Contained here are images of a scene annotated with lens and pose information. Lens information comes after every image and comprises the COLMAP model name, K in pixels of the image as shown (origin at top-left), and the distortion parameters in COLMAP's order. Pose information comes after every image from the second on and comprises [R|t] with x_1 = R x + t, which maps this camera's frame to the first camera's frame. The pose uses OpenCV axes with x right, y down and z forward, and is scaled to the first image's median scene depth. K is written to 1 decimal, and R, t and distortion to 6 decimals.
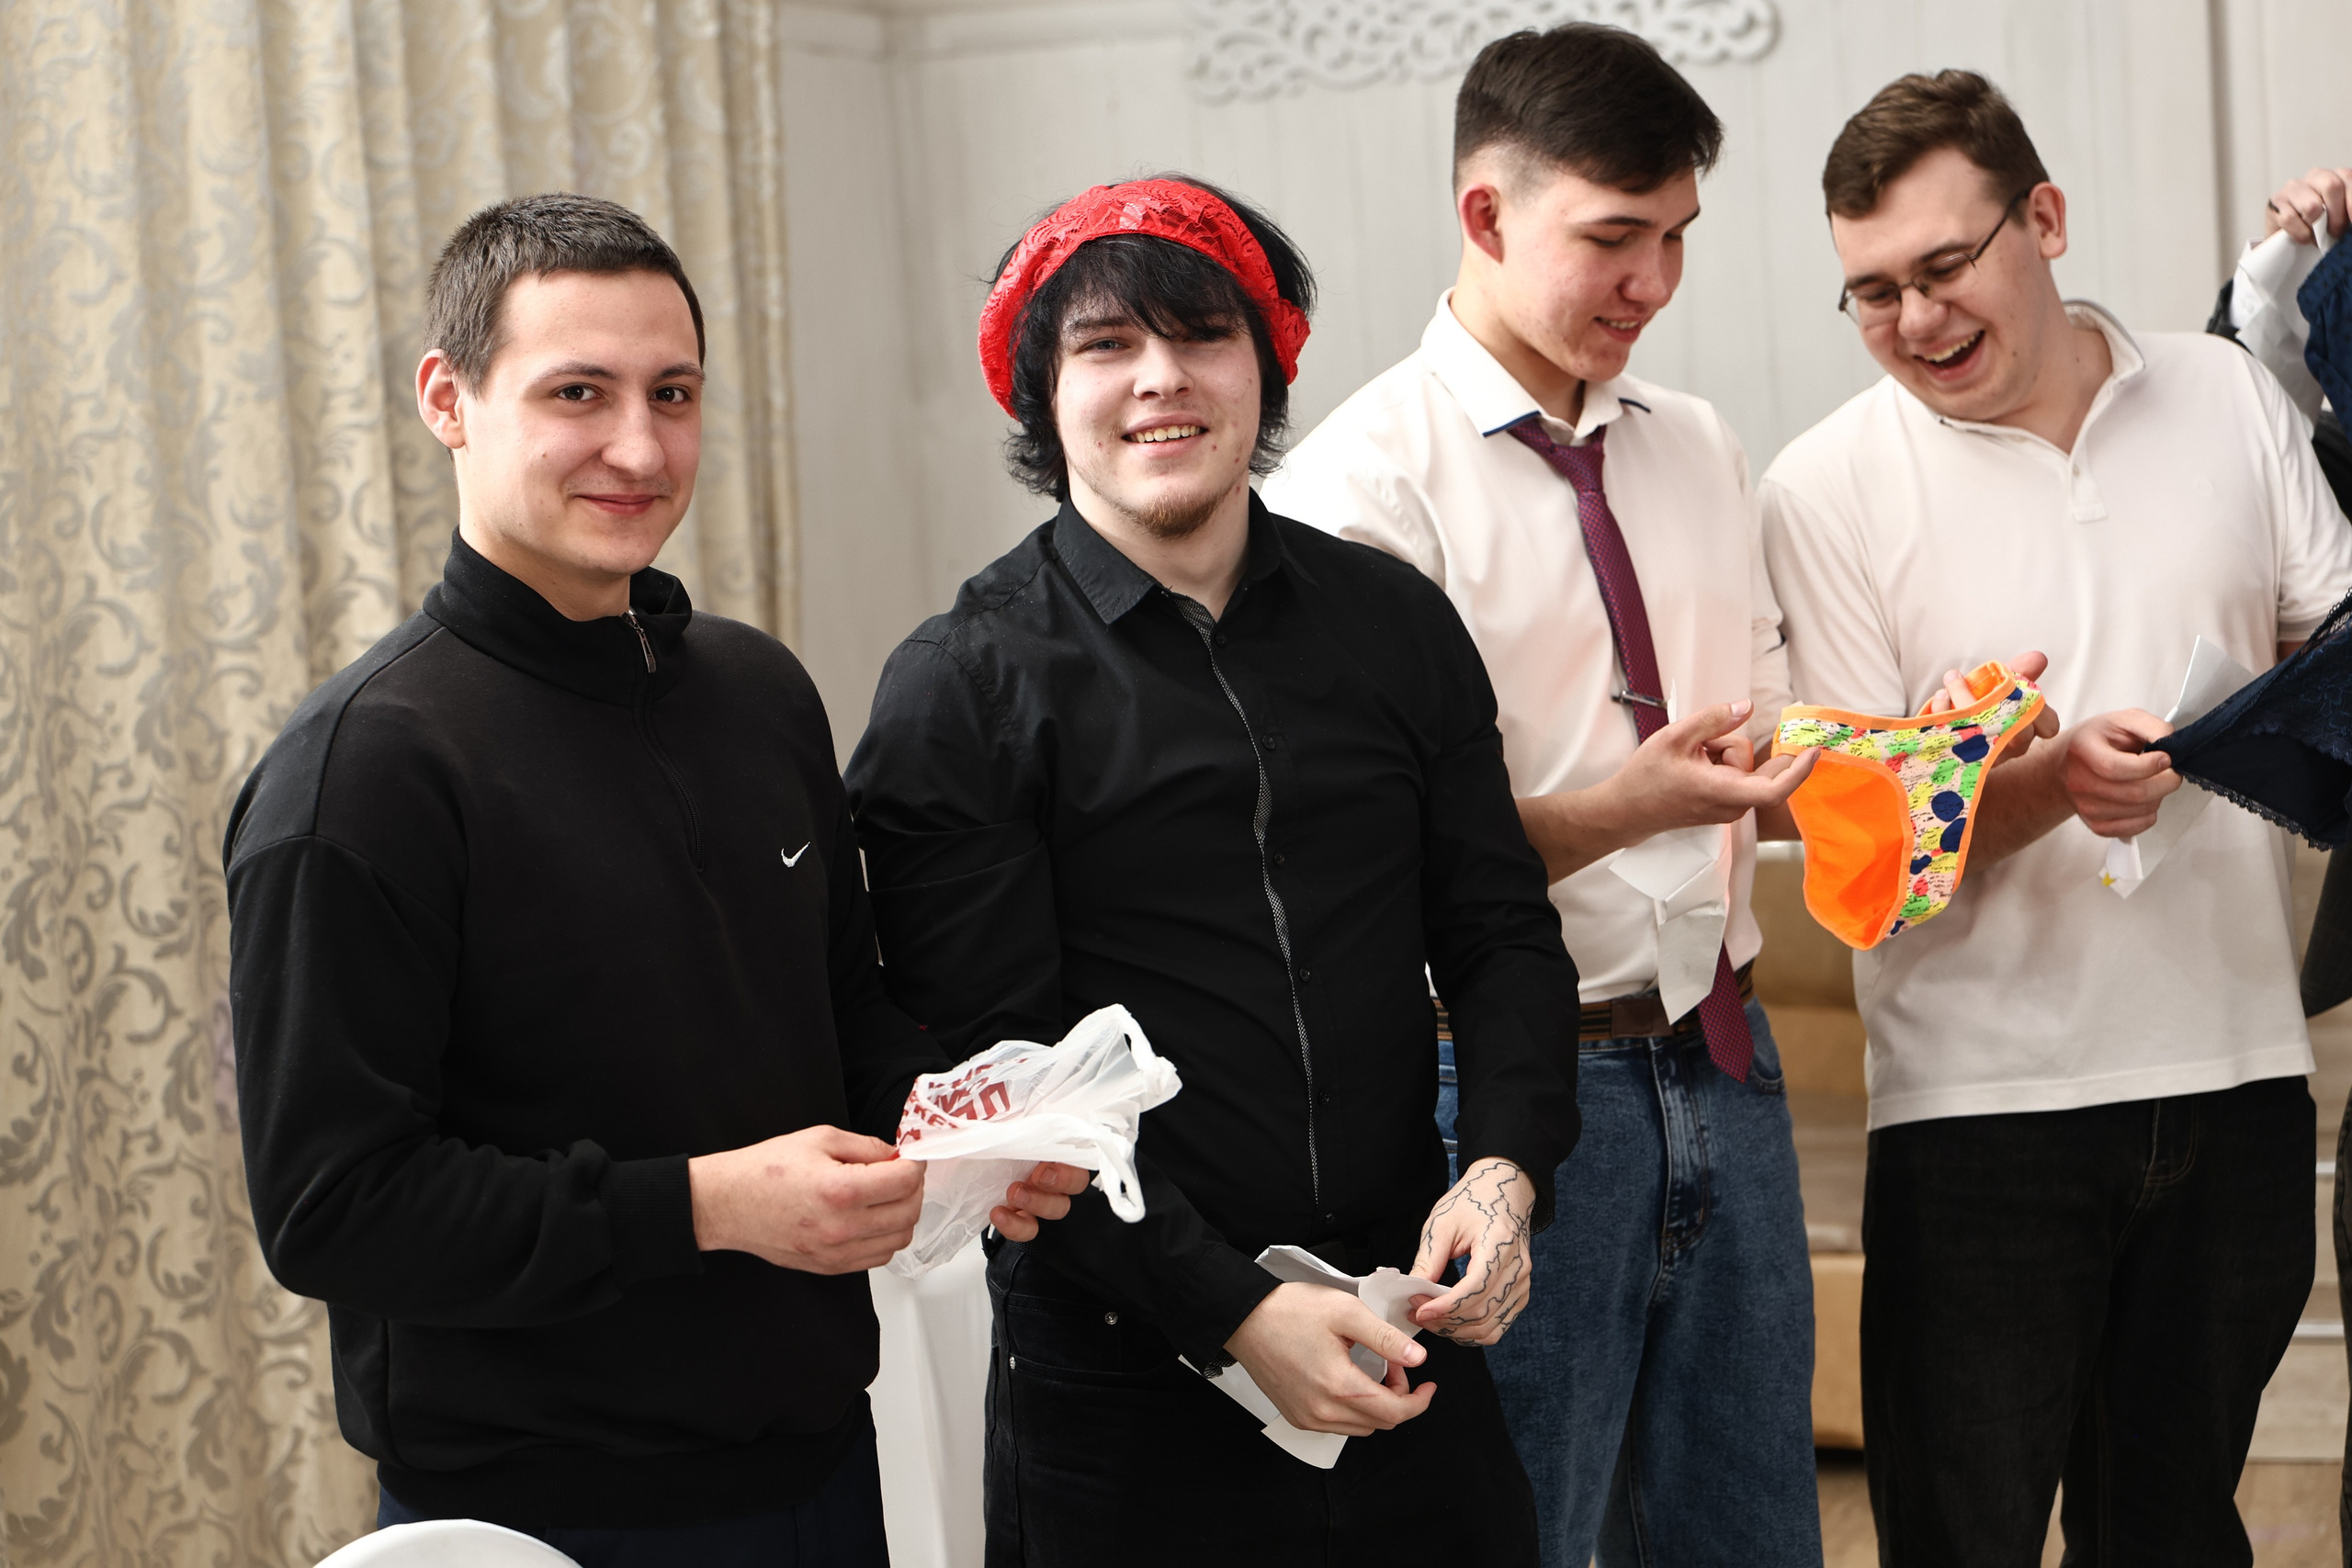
lens RADIAL K [[4617.1, 0, 1176.0], [0, 4617.1, 784.0], [0, 0, 1]] dist [-0.039696, -0.439869]
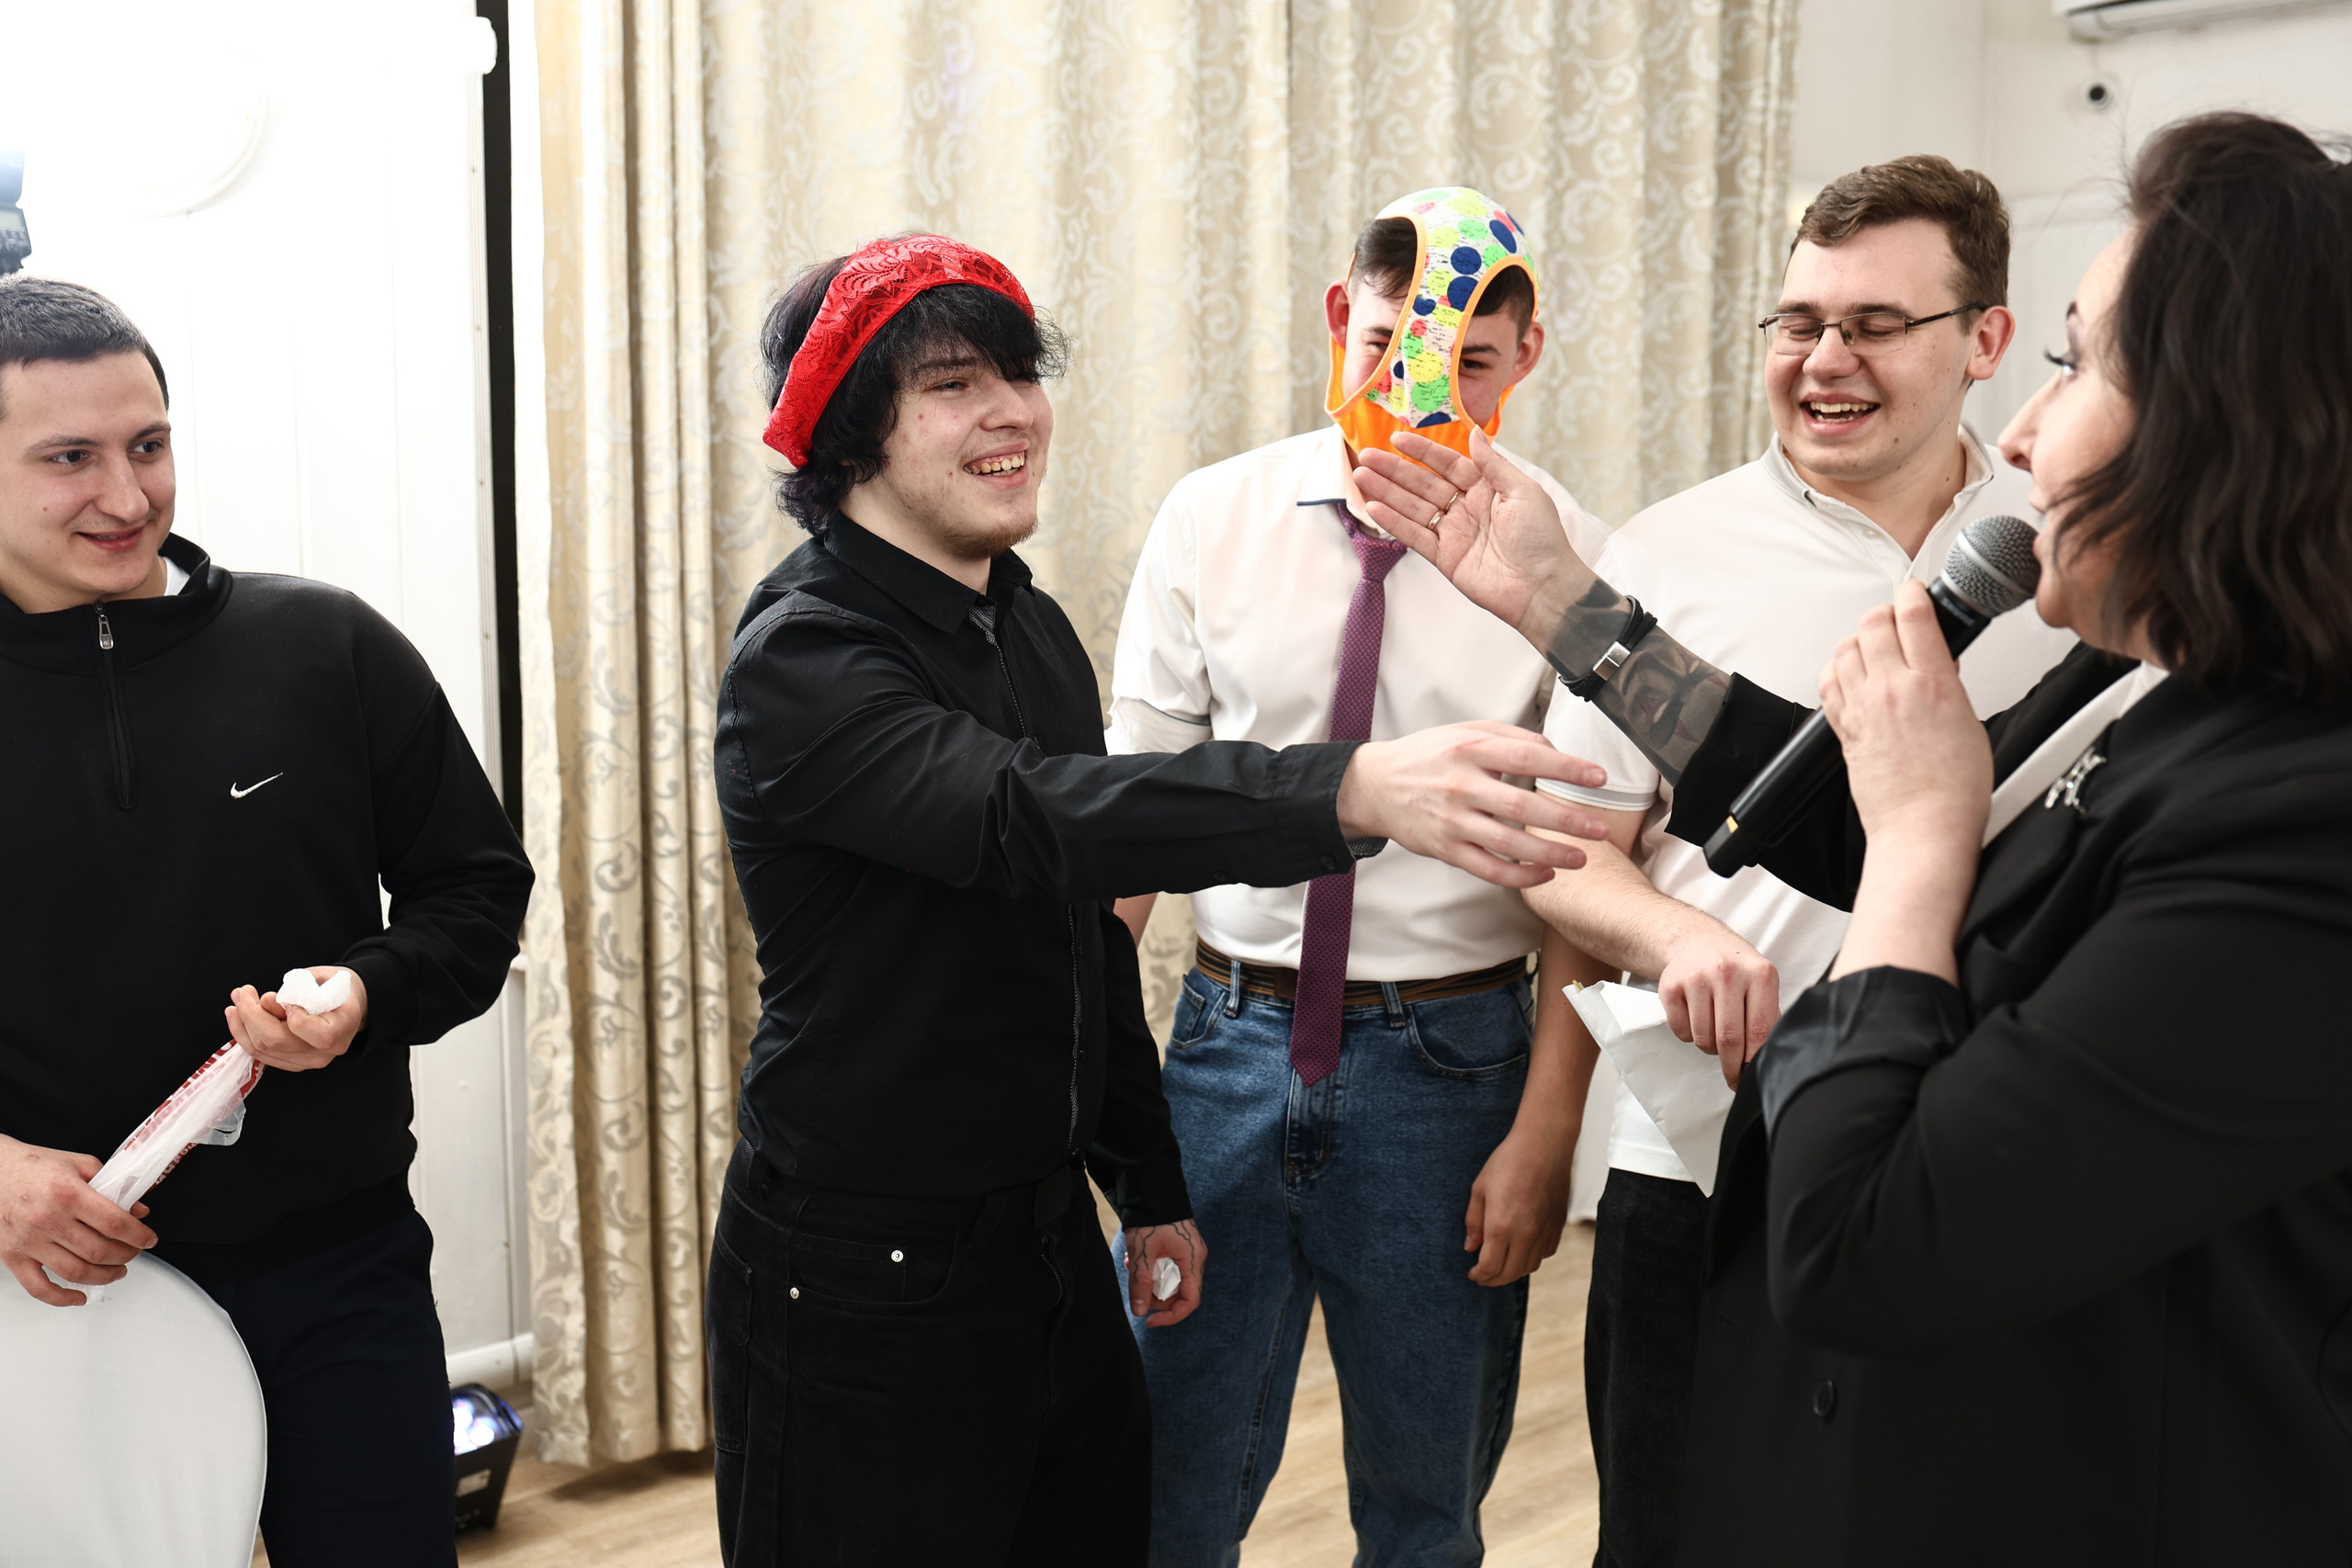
lens RADIAL K [[2438.8, 0, 1176.0], [0, 2438.8, 784.0], [0, 0, 1]] dist [0.018049, 0.024929]
pose [[0.829135, 0.126385, -0.544576, 0.272395], [-0.095373, 0.991808, 0.084970, -0.036102], [0.550854, -0.018513, 0.834396, 0.312355]]
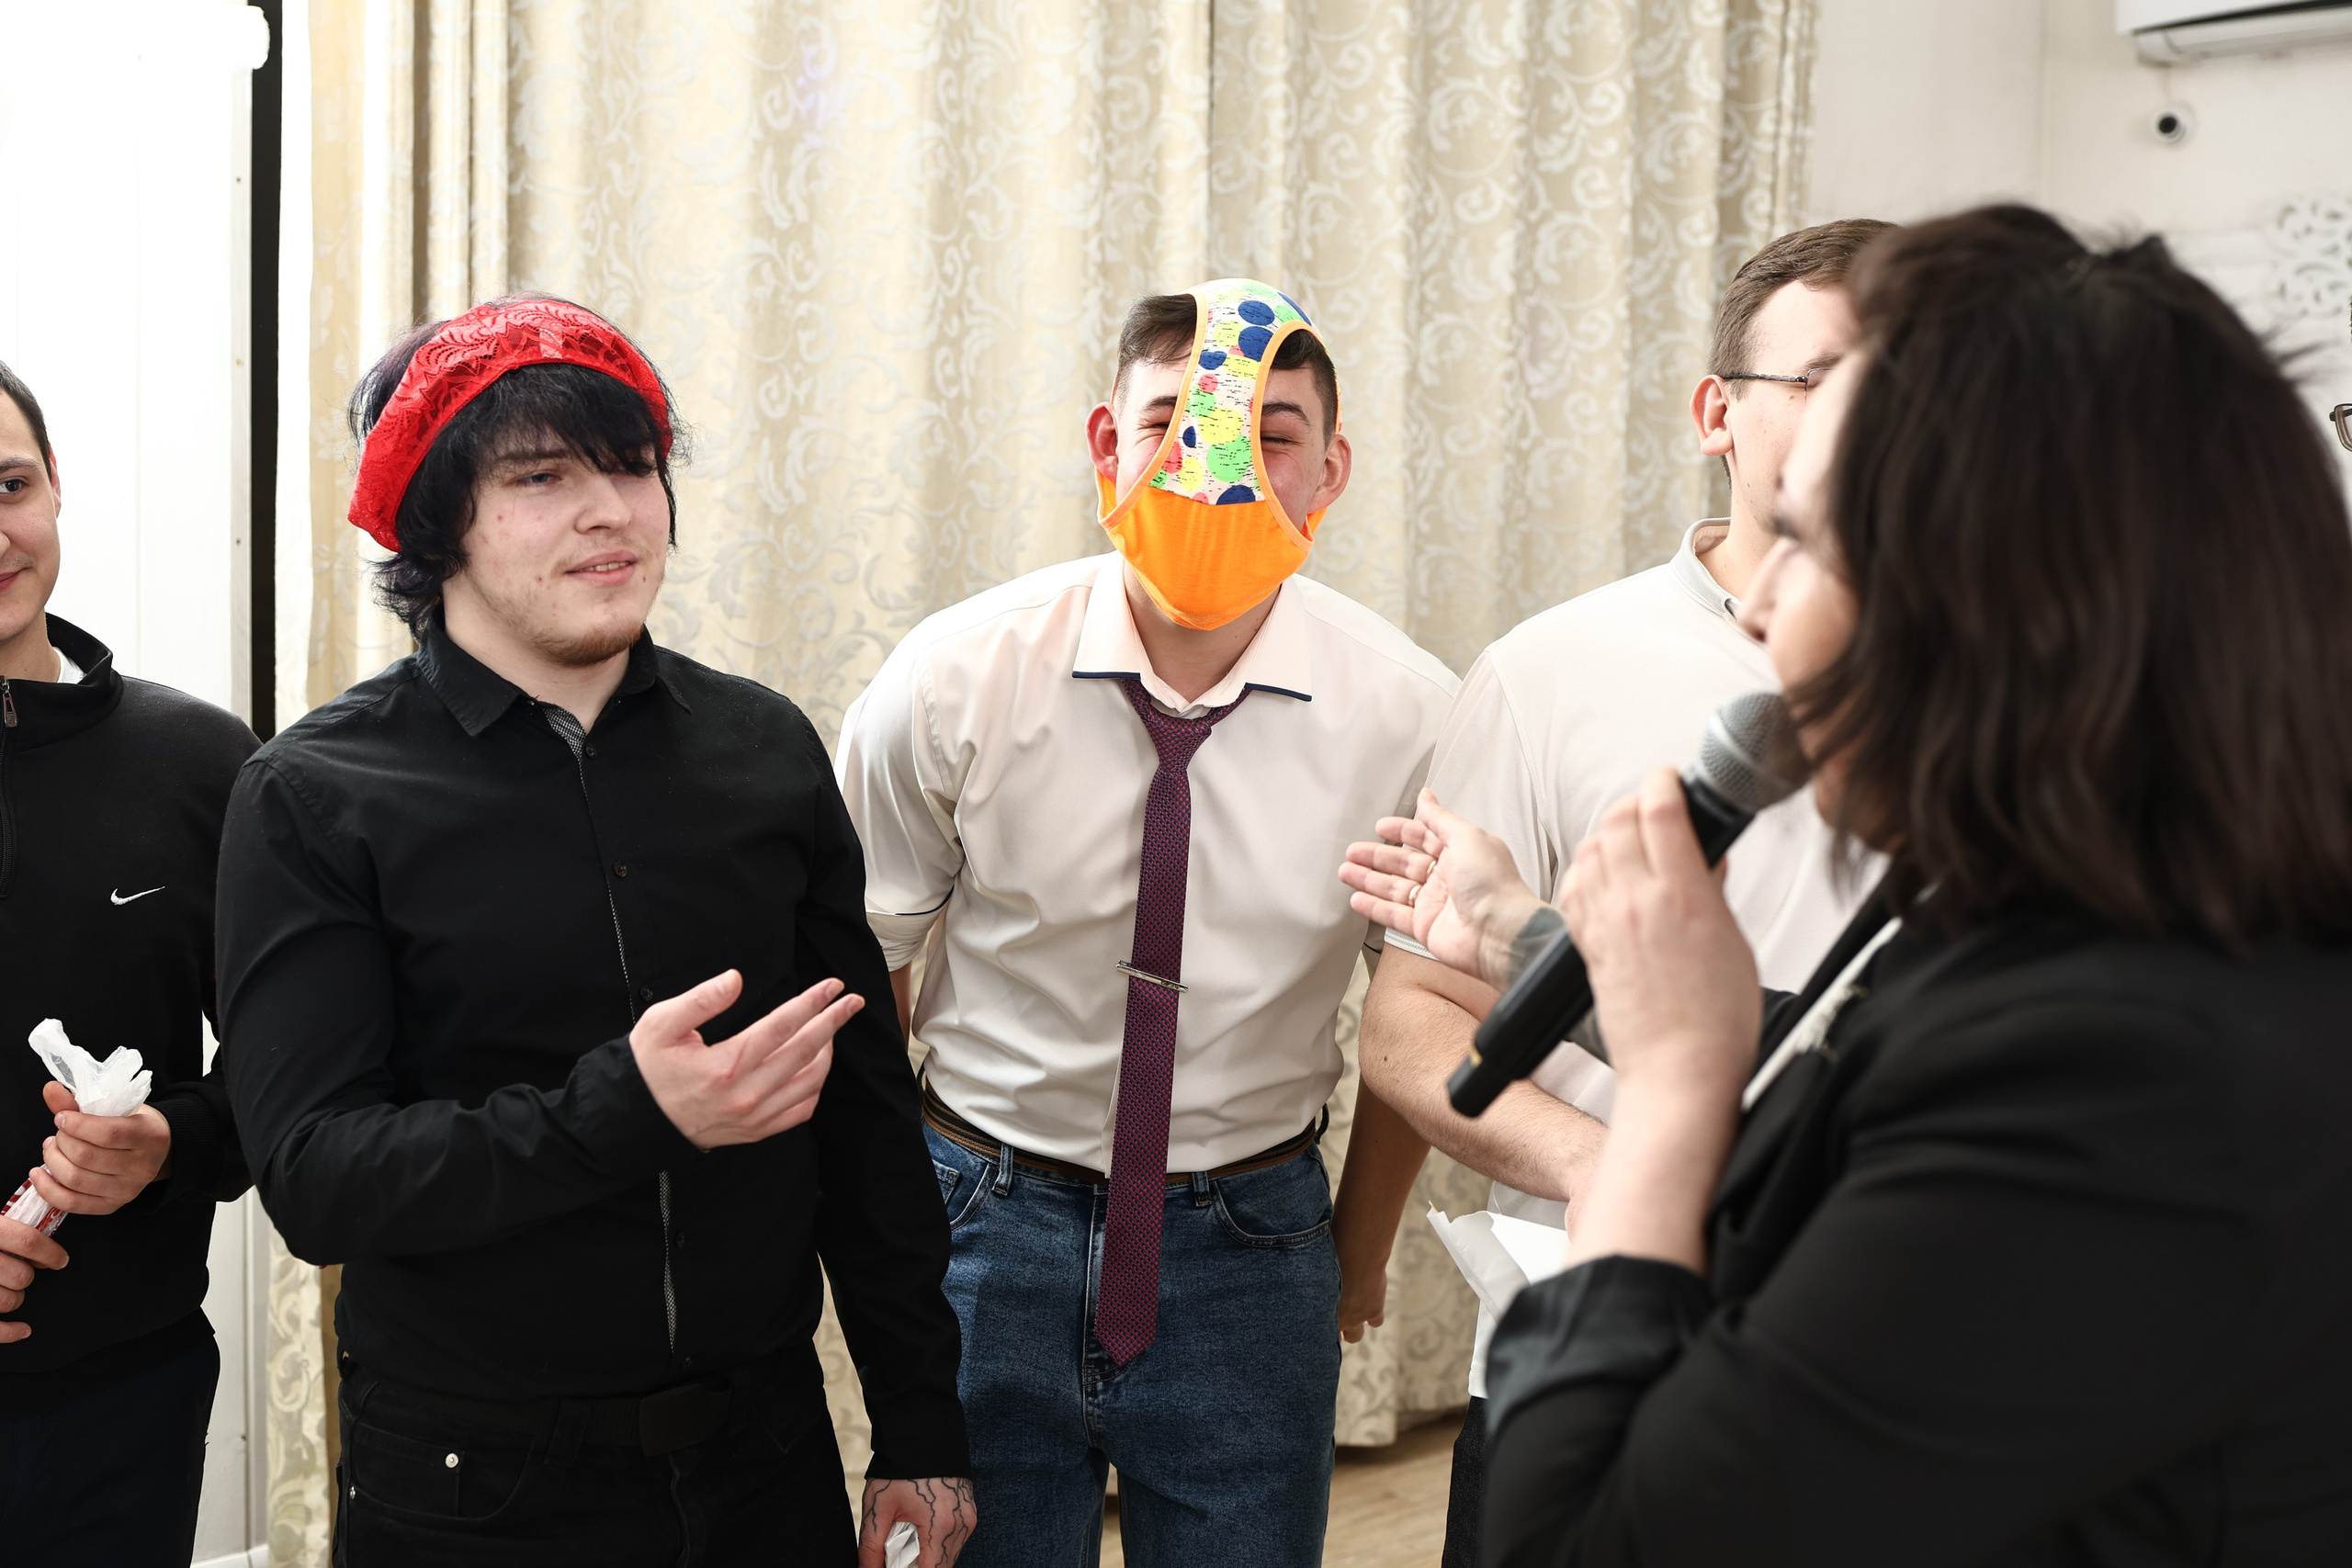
lens RADIAL K [[2802.8, 0, 1137.1], [0, 2802.8, 777.4], [0, 0, 1]] dist [0.009551, -0.015969]
pose [[0.822689, 0.125078, -0.554562, 0.285570], [-0.116882, 0.991870, 0.050316, -0.046345], [0.556347, 0.023424, 0.830620, 0.341621]]
